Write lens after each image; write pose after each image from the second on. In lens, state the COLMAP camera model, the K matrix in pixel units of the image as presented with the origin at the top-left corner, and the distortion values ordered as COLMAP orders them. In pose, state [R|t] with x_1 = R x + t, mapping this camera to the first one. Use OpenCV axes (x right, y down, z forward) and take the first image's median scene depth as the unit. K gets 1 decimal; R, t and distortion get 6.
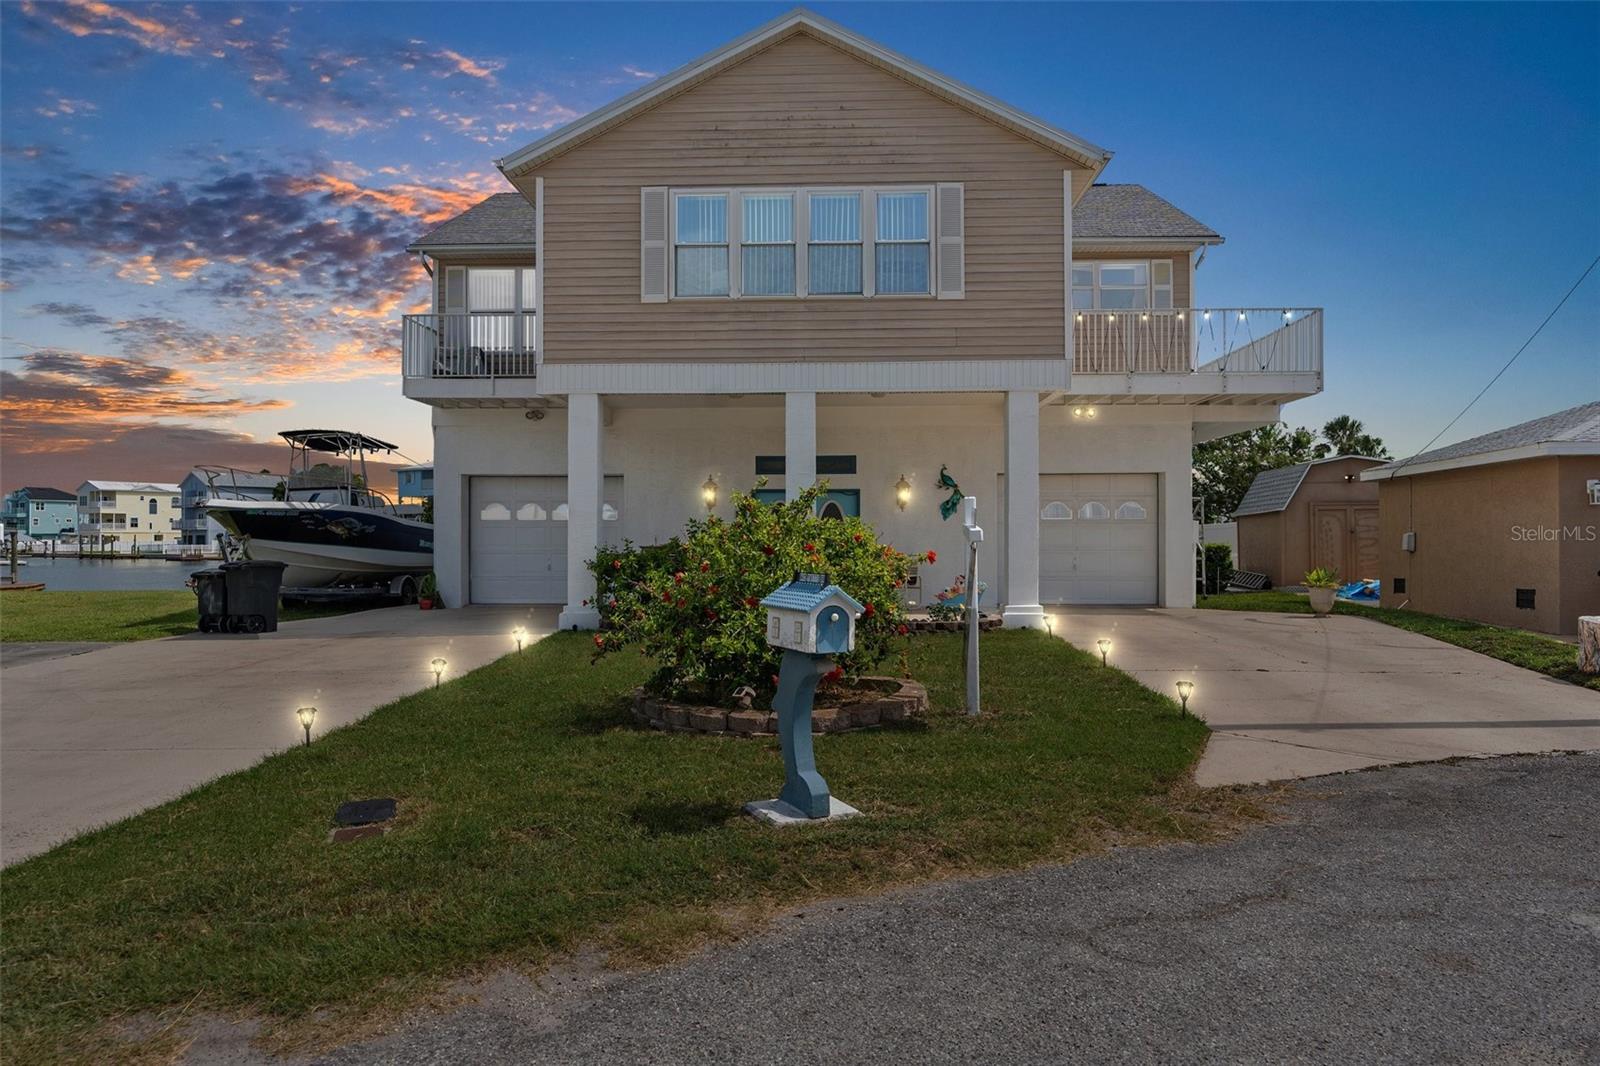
lens RADIAL K [[1086.5, 0, 800.0], [0, 1086.5, 533.0], [0, 0, 1]] dist [0.014087, -0.000036]
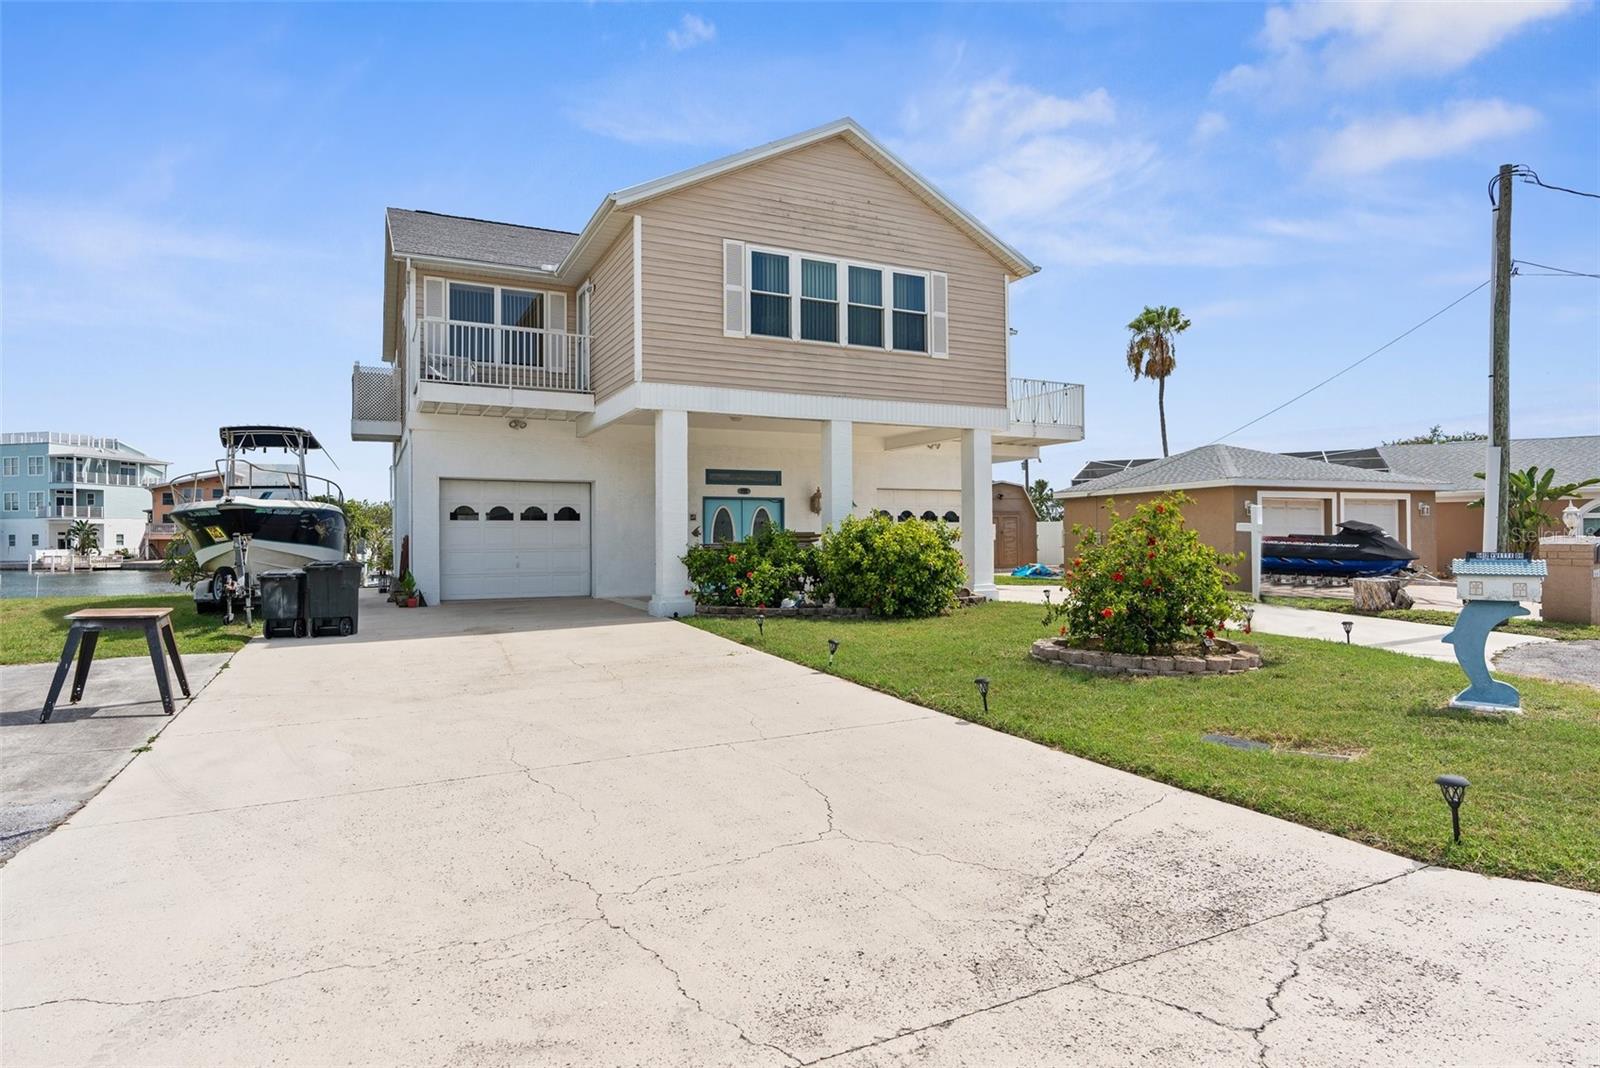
lens RADIAL K [[873.7, 0, 799.9], [0, 873.7, 538.0], [0, 0, 1]] dist [0.002667, -0.000034]
pose [[0.880250, -0.003797, 0.474495, -0.523278], [0.003152, 0.999993, 0.002156, 0.004738], [-0.474500, -0.000402, 0.880256, 0.127221]]
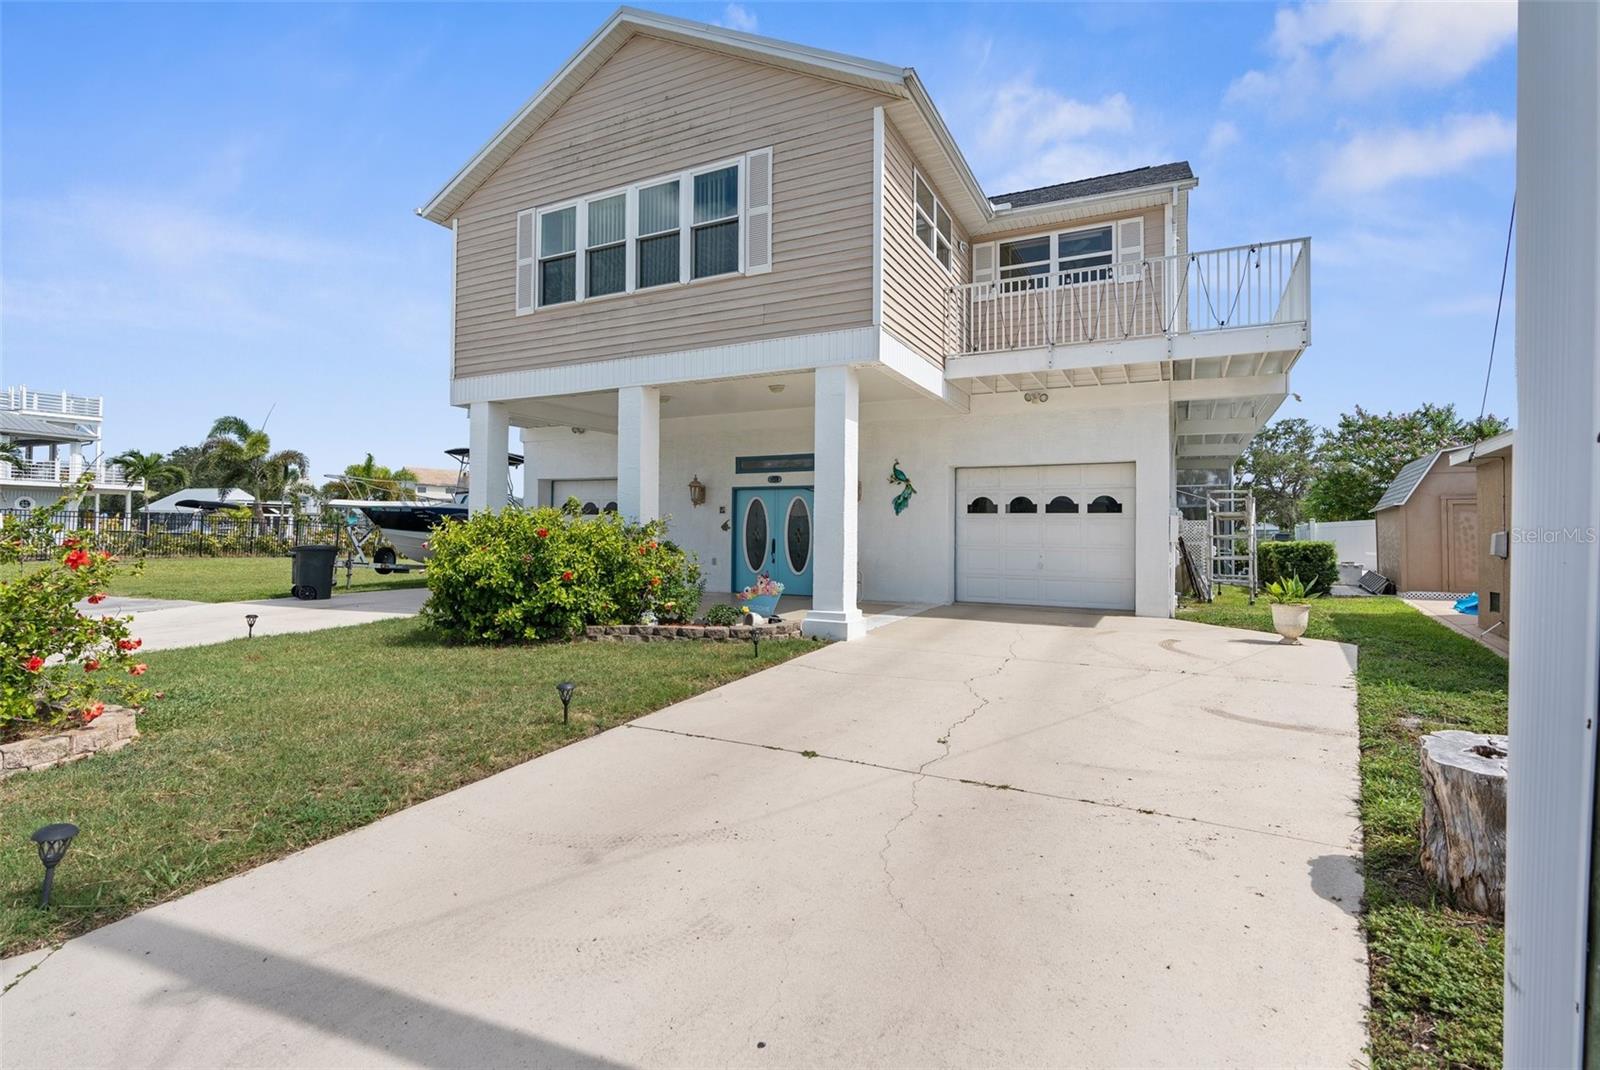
lens RADIAL K [[738.6, 0, 803.3], [0, 738.6, 519.0], [0, 0, 1]] dist [-0.008798, 0.001322]
pose [[0.909498, 0.002952, -0.415699, 0.428282], [-0.006320, 0.999957, -0.006726, -0.004033], [0.415661, 0.008744, 0.909478, 0.444708]]
